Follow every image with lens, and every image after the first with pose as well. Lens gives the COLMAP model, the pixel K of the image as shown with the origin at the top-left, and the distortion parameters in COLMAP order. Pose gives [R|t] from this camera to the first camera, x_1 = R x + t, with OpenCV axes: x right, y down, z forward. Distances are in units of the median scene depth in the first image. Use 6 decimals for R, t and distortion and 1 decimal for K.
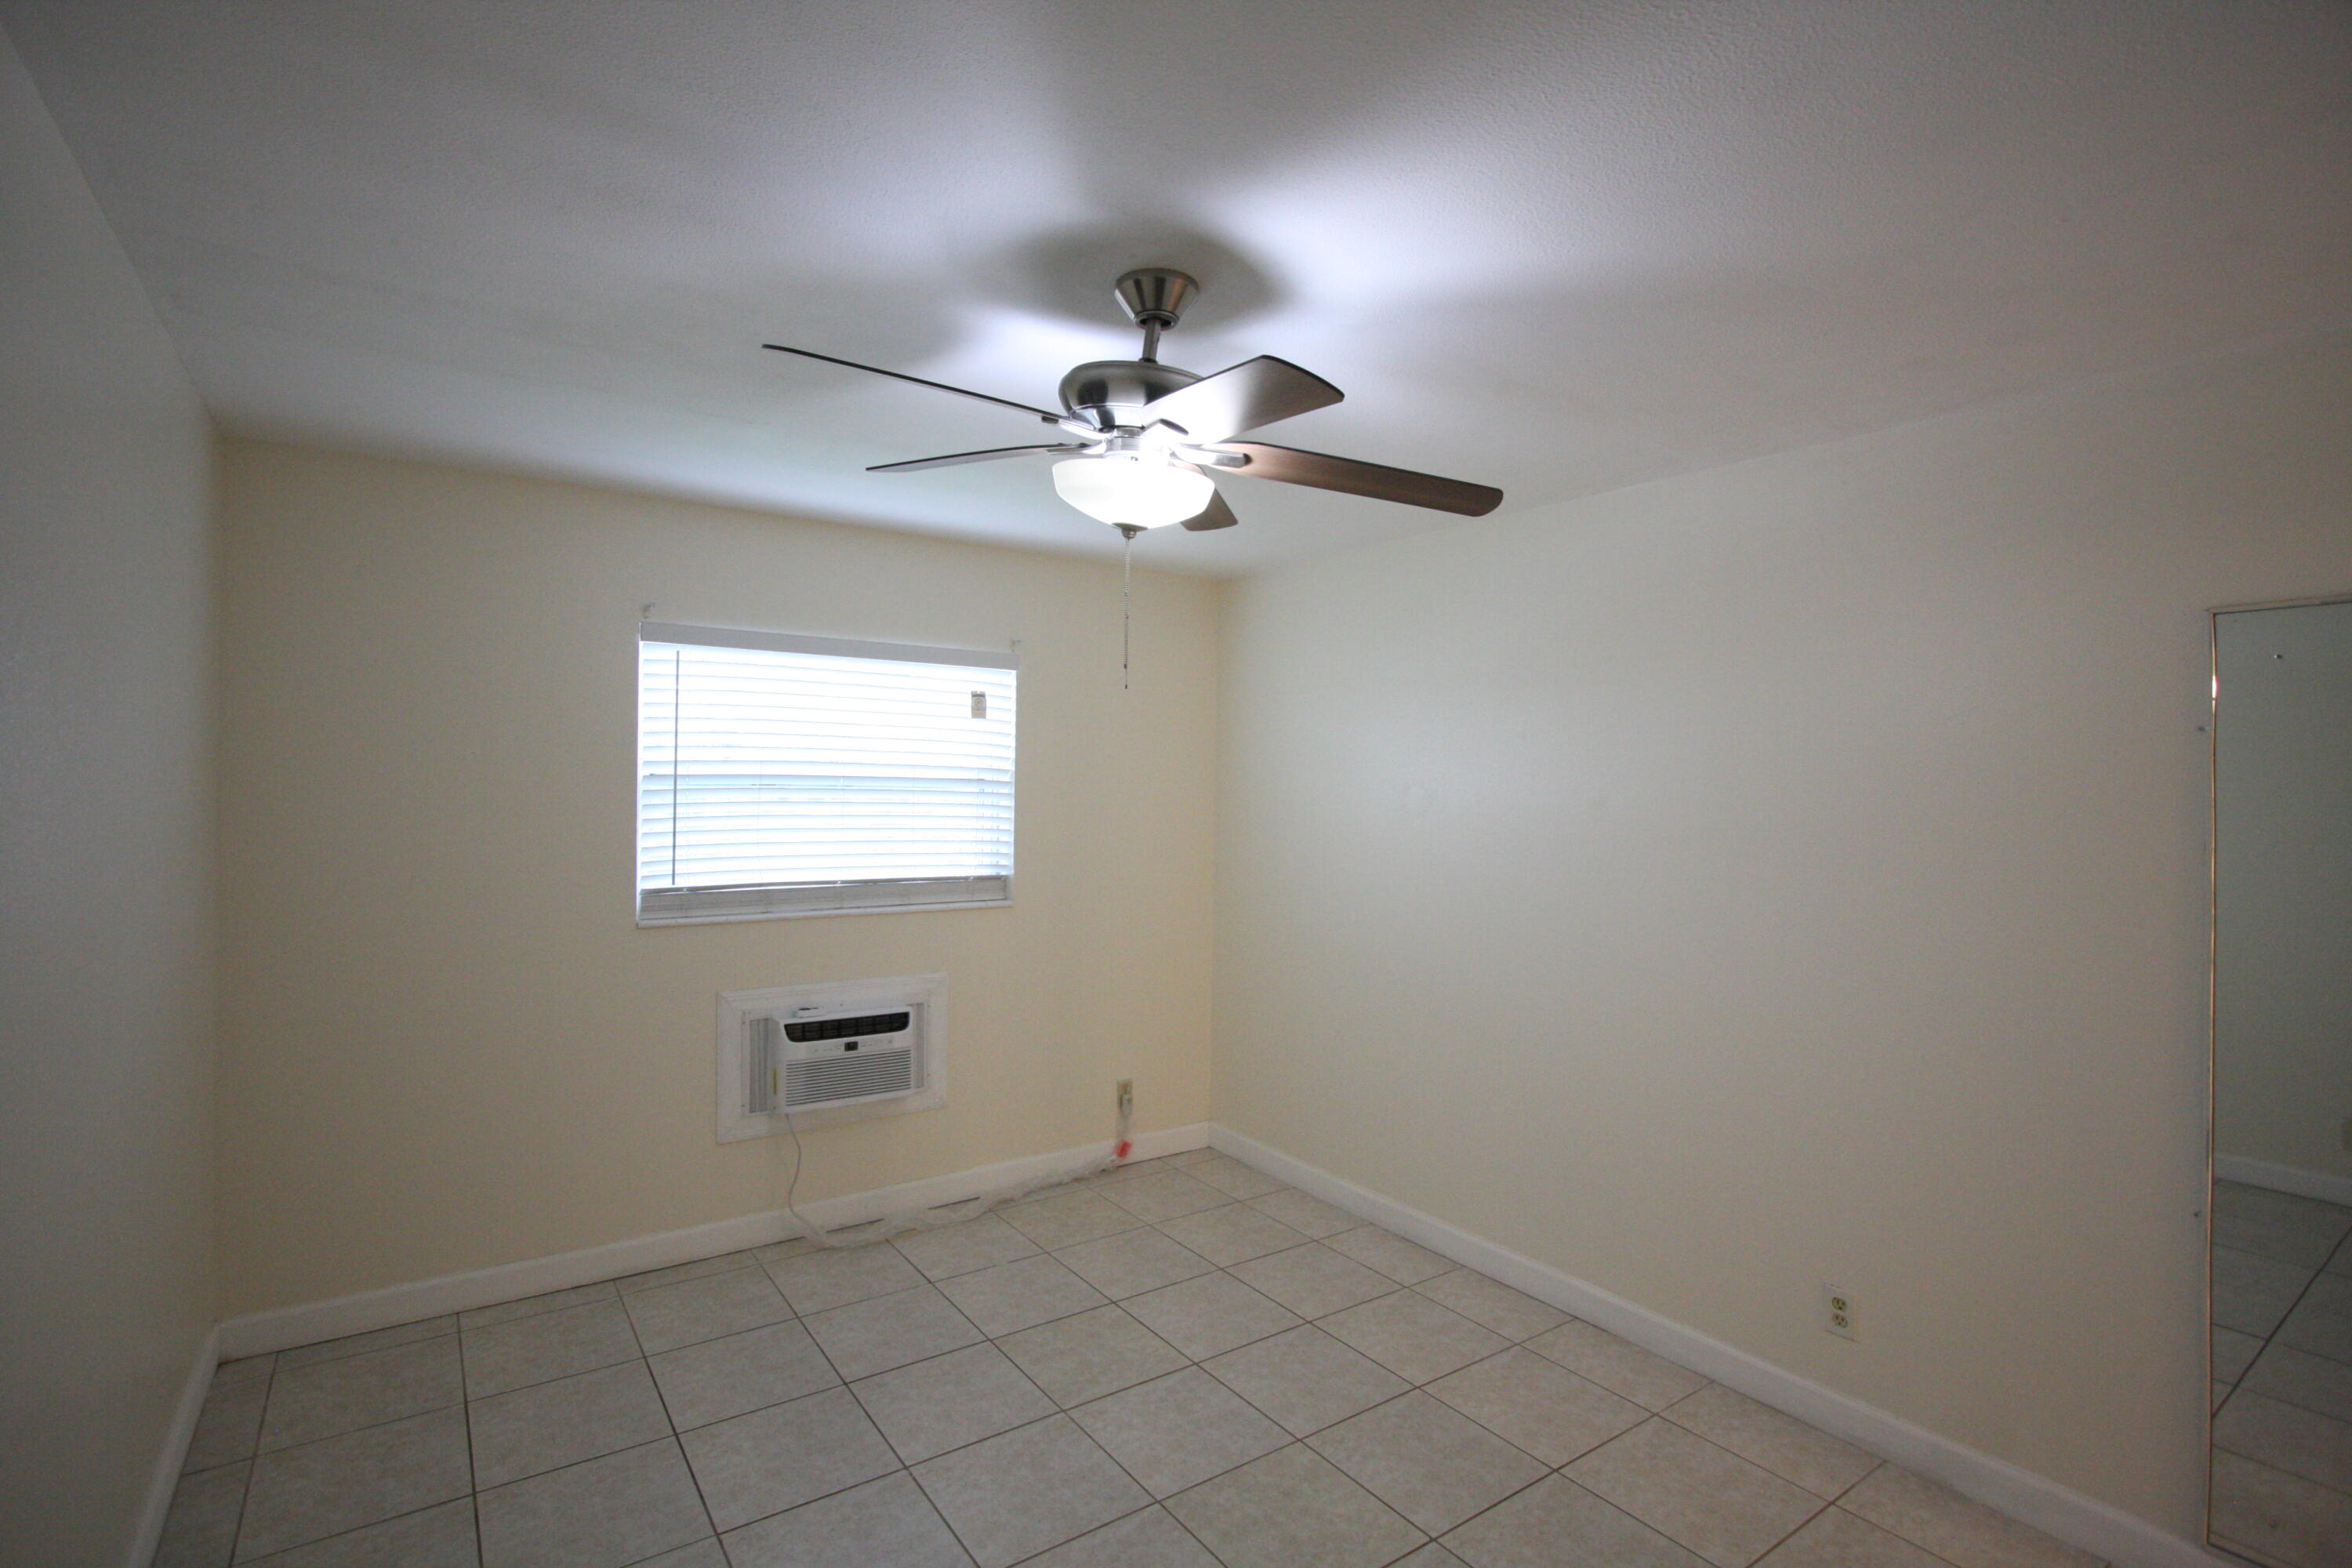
lens RADIAL K [[1090.9, 0, 1147.4], [0, 1090.9, 773.0], [0, 0, 1]] dist [-0.014488, 0.001524]
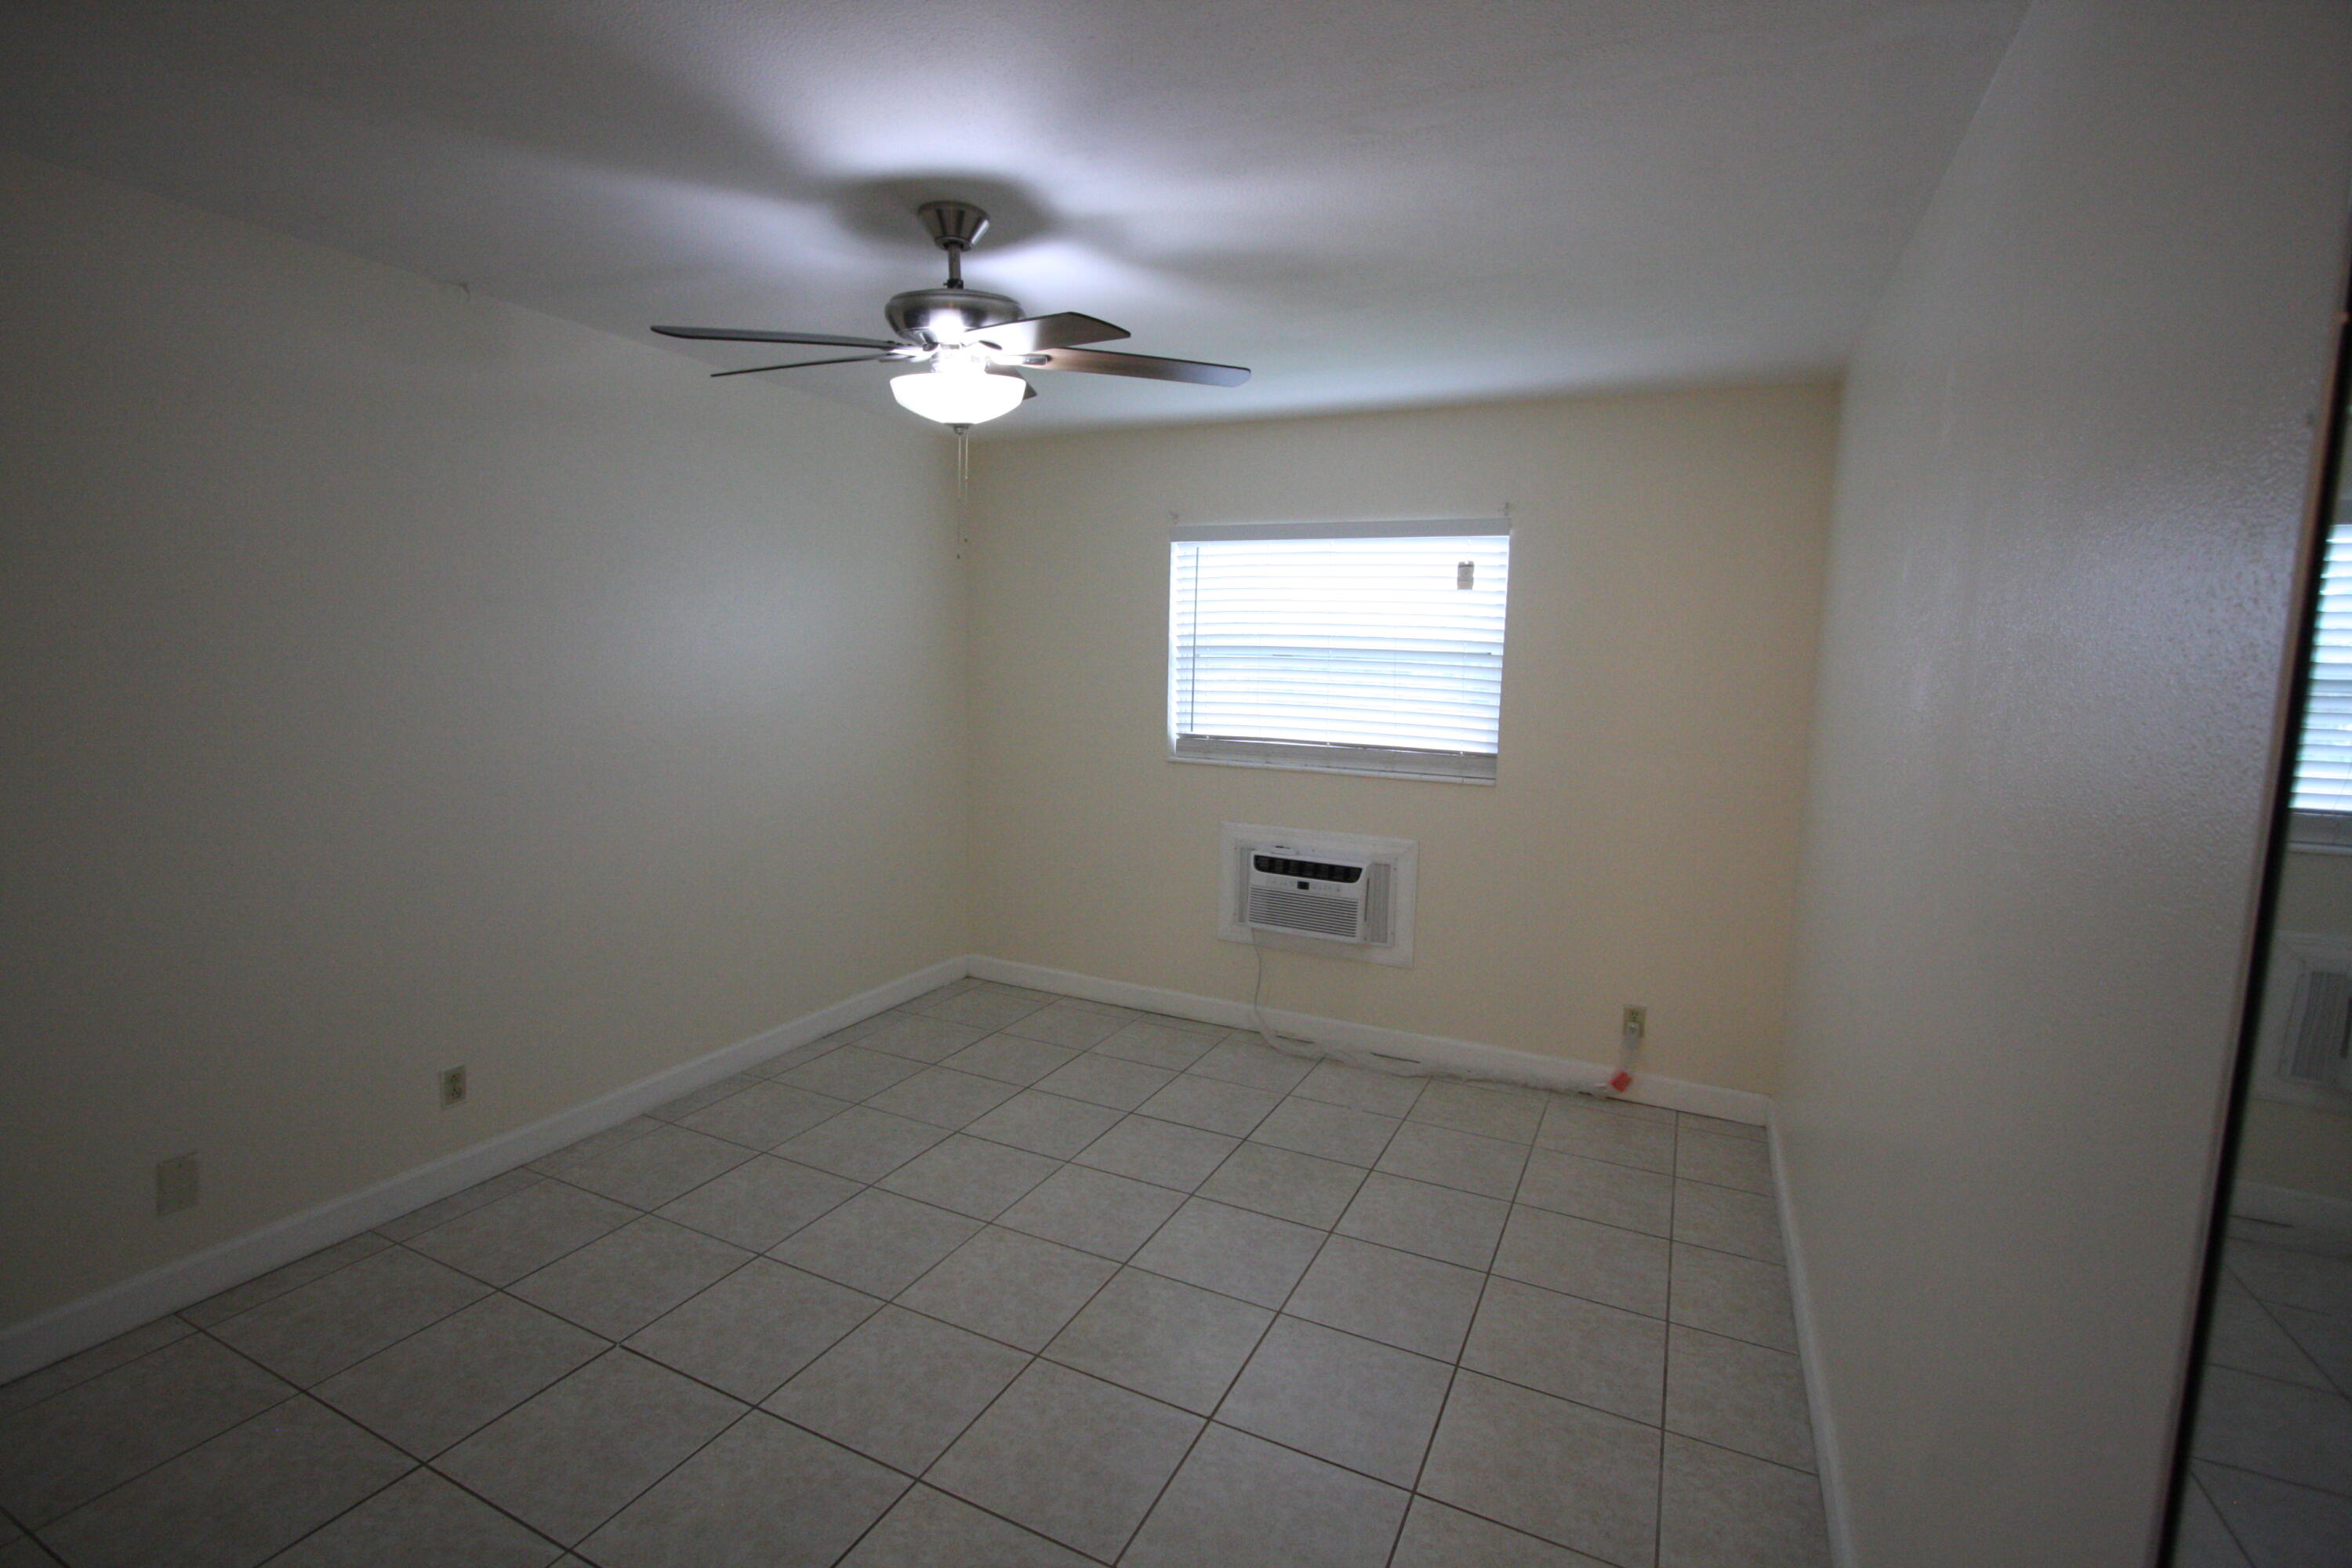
lens RADIAL K [[1090.9, 0, 1147.4], [0, 1090.9, 773.0], [0, 0, 1]] dist [-0.014488, 0.001524]
pose [[0.484591, 0.094146, -0.869660, 0.626799], [-0.013732, 0.994888, 0.100051, 0.021144], [0.874633, -0.036541, 0.483406, 0.304882]]
